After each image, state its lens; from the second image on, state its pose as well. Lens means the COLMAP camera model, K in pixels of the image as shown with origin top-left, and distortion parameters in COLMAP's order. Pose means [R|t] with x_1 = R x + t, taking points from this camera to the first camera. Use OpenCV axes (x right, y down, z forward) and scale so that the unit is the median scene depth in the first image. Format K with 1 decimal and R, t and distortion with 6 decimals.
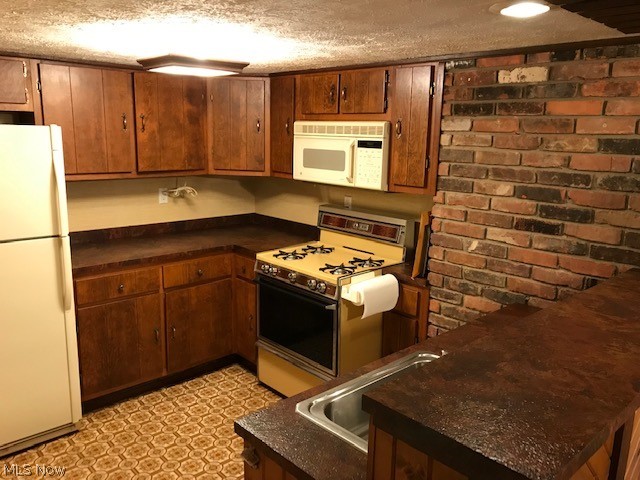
lens RADIAL K [[529.7, 0, 320.0], [0, 529.7, 240.0], [0, 0, 1]] dist [0.004173, 0.009429]
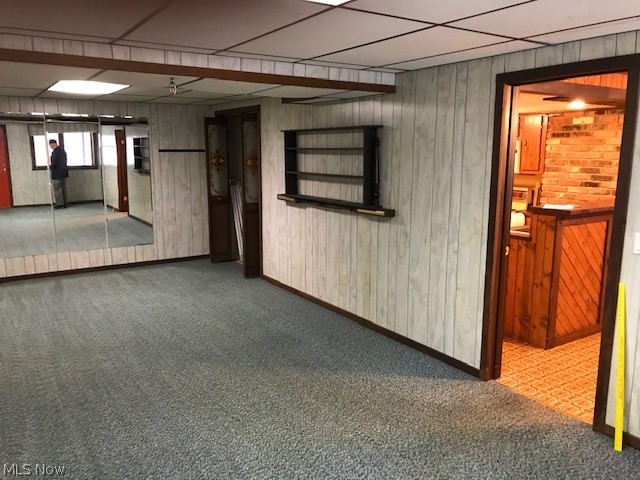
lens RADIAL K [[529.7, 0, 320.0], [0, 529.7, 240.0], [0, 0, 1]] dist [0.004173, 0.009429]
pose [[0.984608, 0.012639, -0.174322, -0.333826], [-0.018957, 0.999221, -0.034625, 0.307831], [0.173749, 0.037397, 0.984080, -1.428218]]
